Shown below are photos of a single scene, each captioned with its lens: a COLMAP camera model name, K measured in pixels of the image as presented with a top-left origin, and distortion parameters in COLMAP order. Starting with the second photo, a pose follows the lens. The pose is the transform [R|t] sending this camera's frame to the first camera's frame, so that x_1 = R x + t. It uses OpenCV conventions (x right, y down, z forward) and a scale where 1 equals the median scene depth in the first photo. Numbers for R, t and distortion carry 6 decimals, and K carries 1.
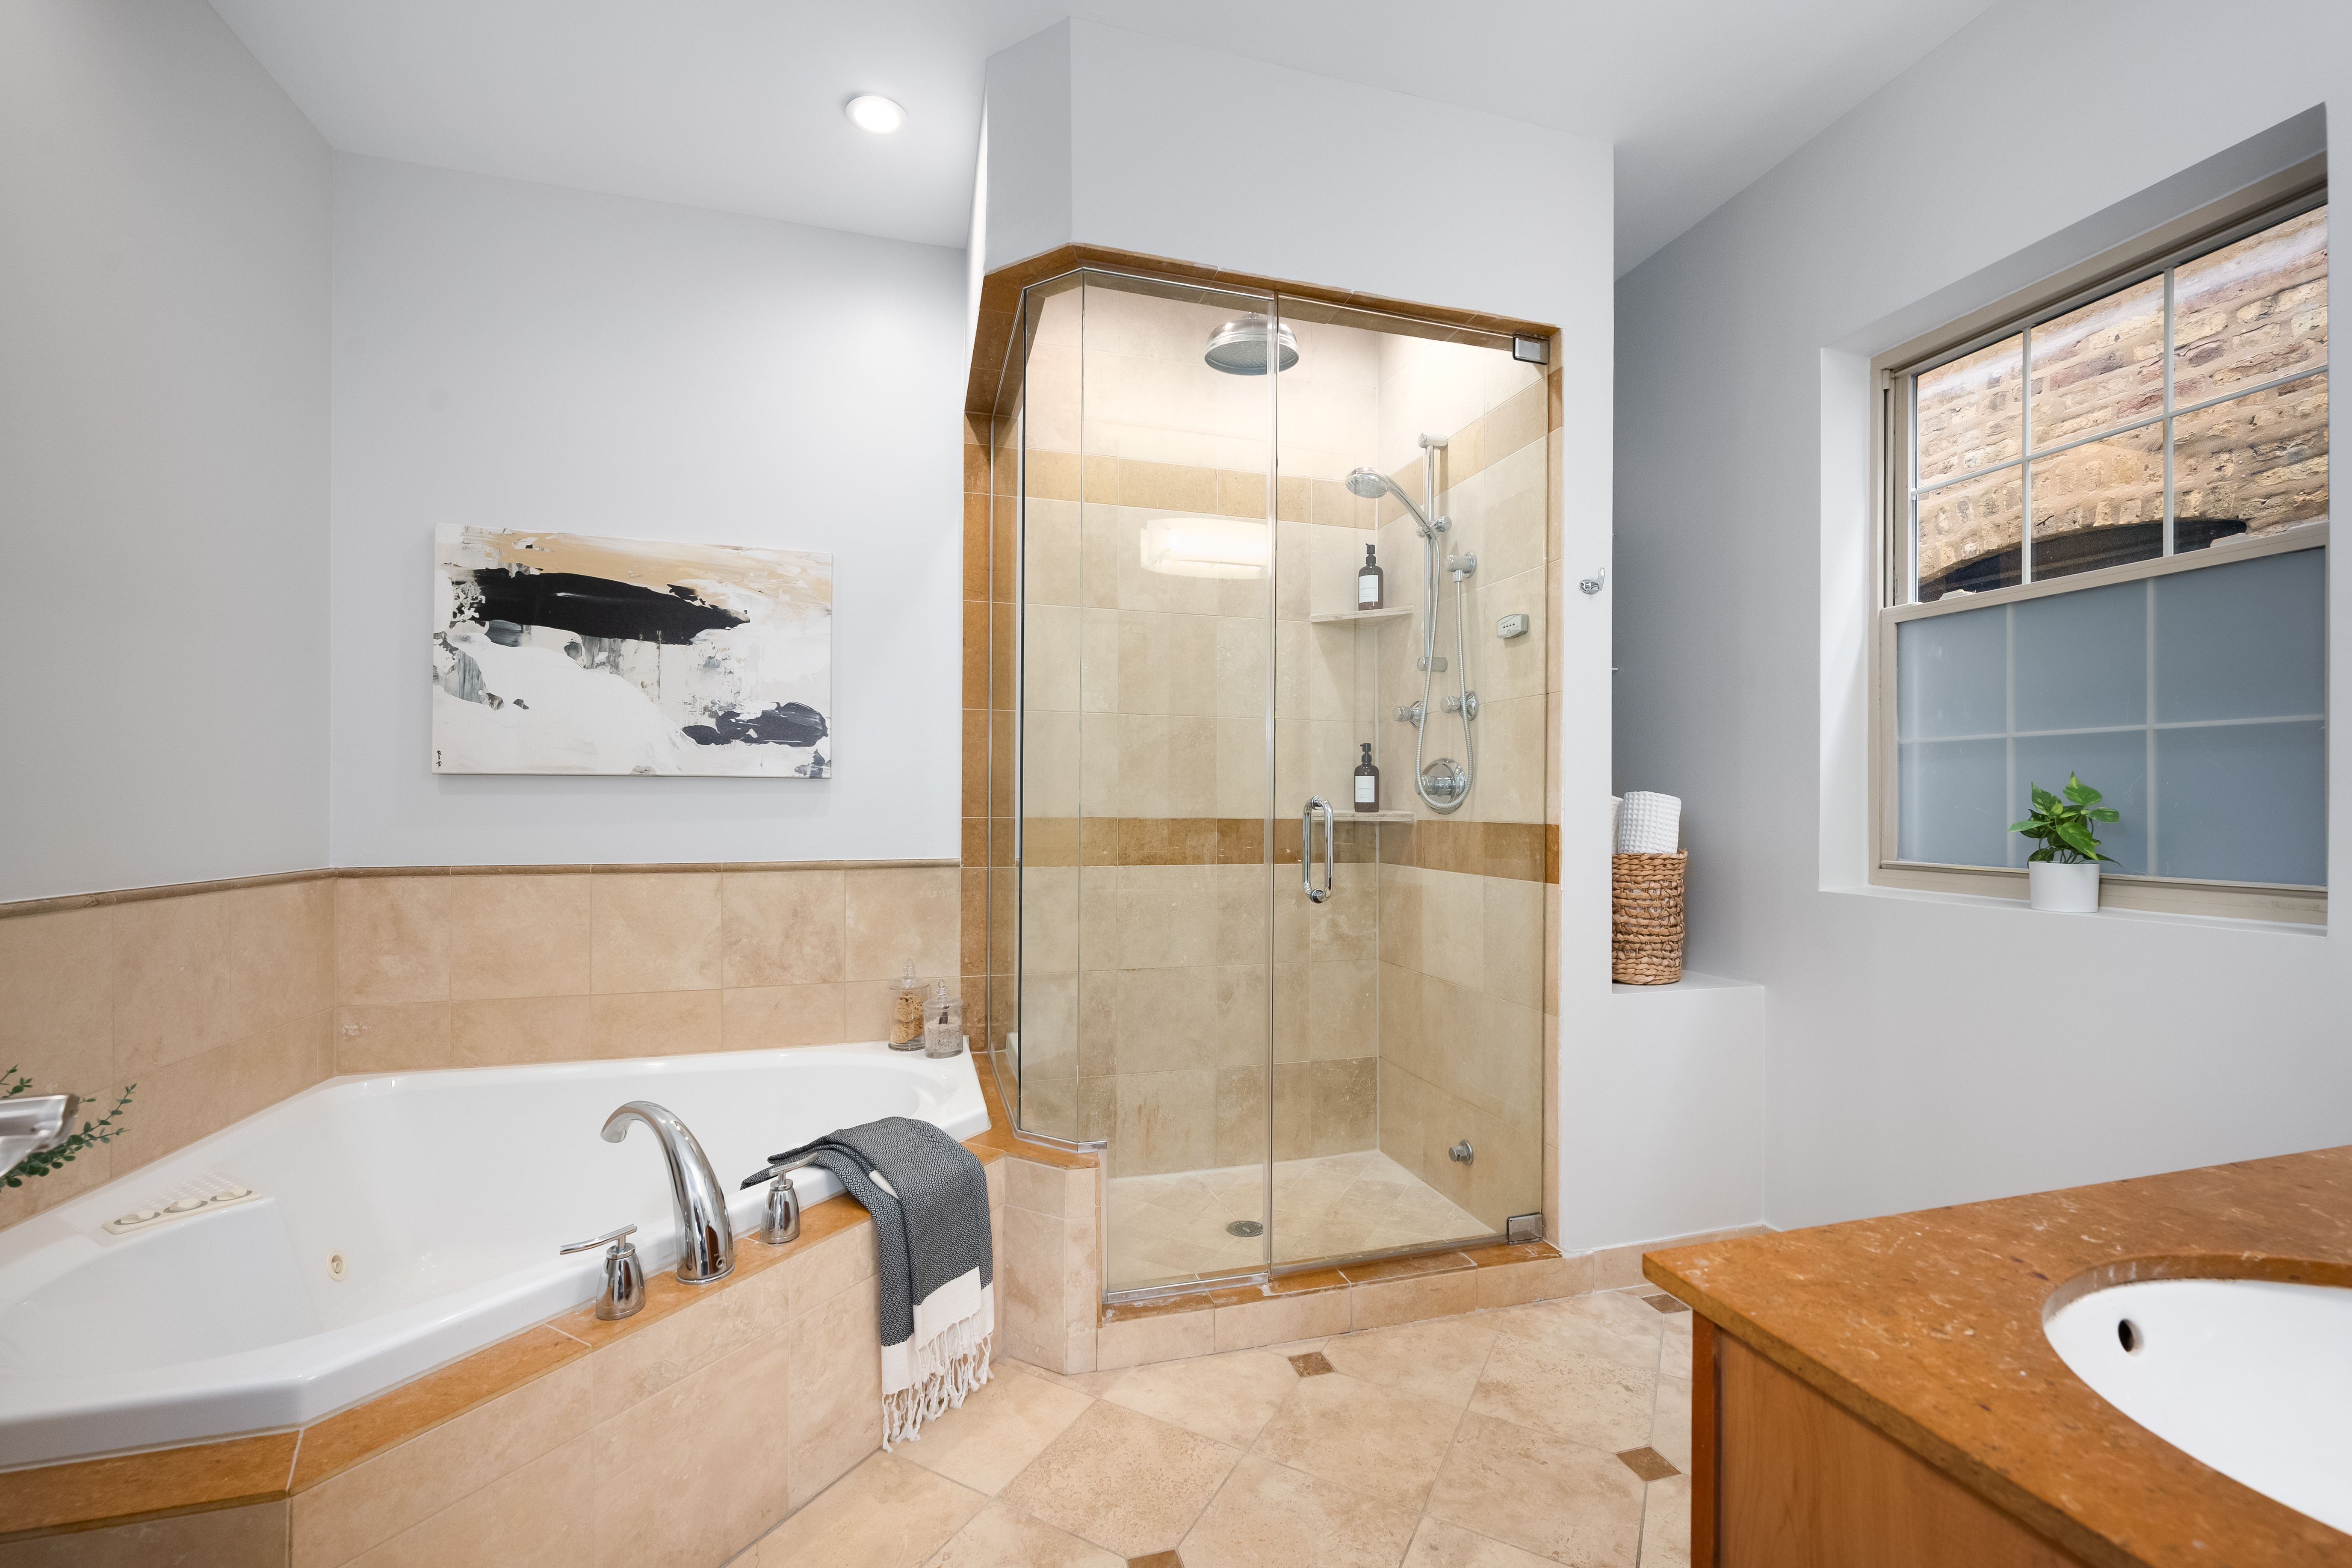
lens RADIAL K [[965.2, 0, 1173.4], [0, 965.2, 799.2], [0, 0, 1]] dist [0.002284, 0.000321]
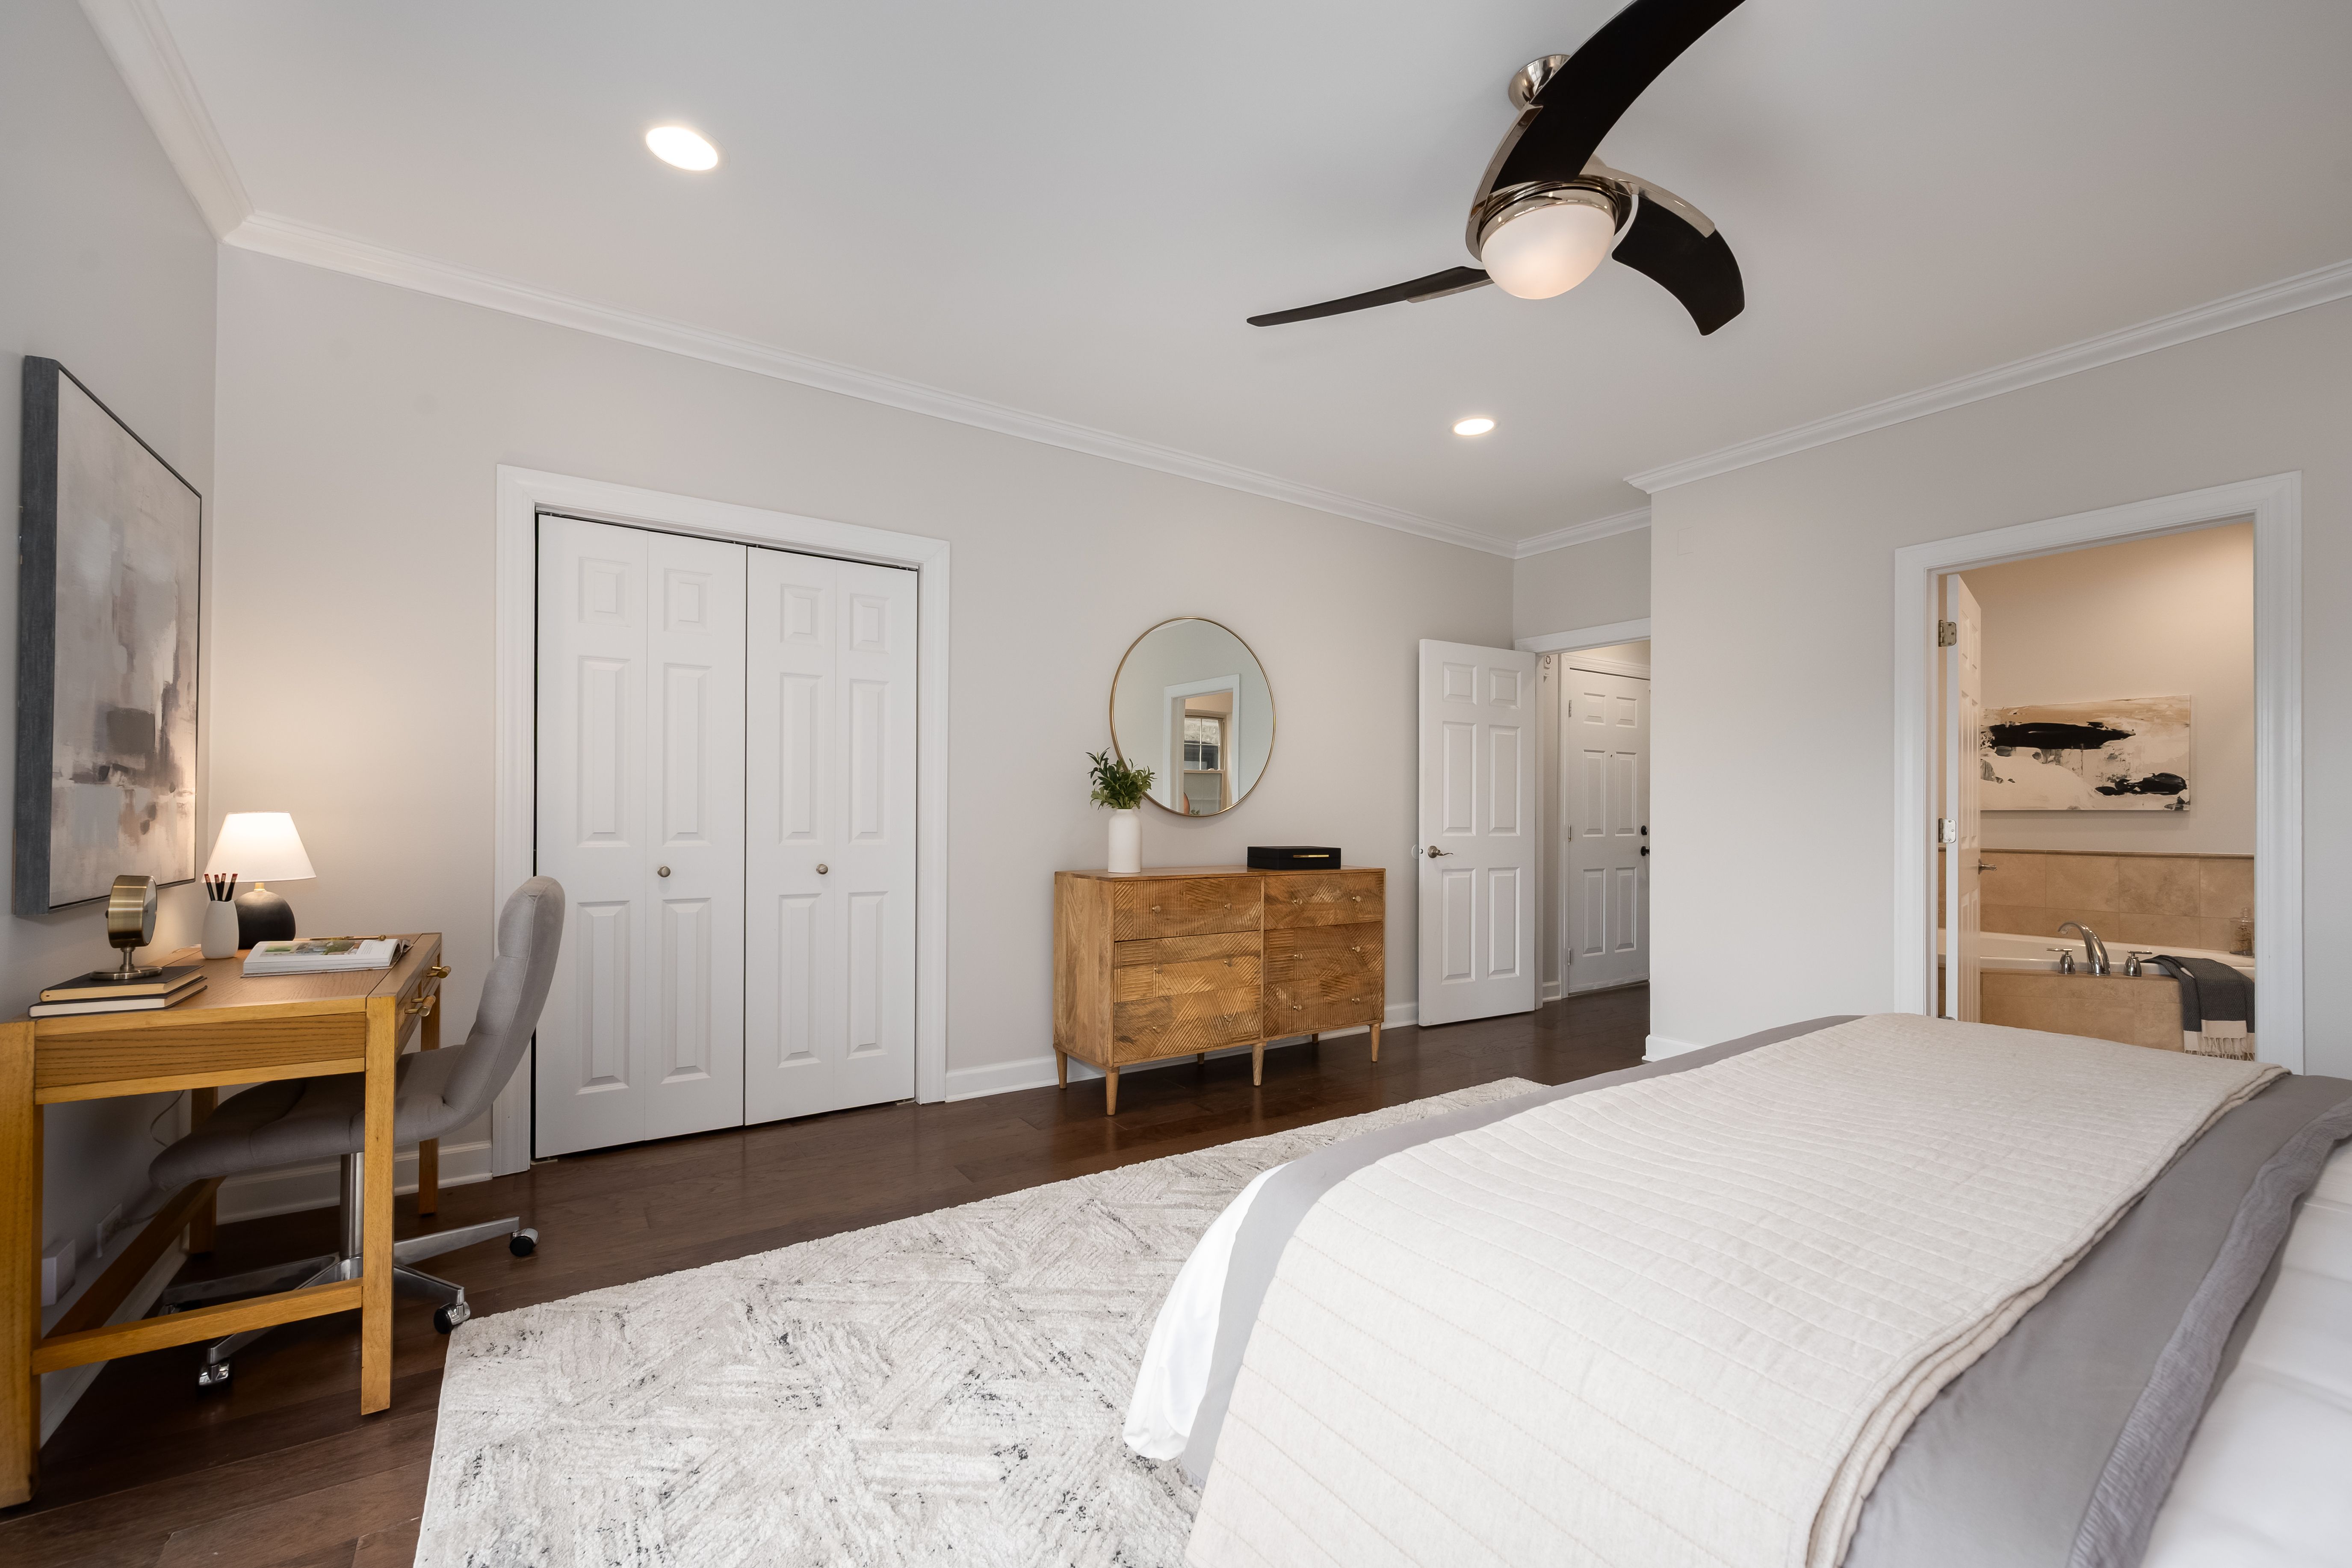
lens RADIAL K [[952.1, 0, 1181.9], [0, 952.1, 814.6], [0, 0, 1]] dist [-0.001803, -0.000279]
pose [[0.311306, -0.005748, -0.950292, 0.859124], [-0.006063, 0.999949, -0.008035, 0.014527], [0.950290, 0.008262, 0.311255, -1.572659]]
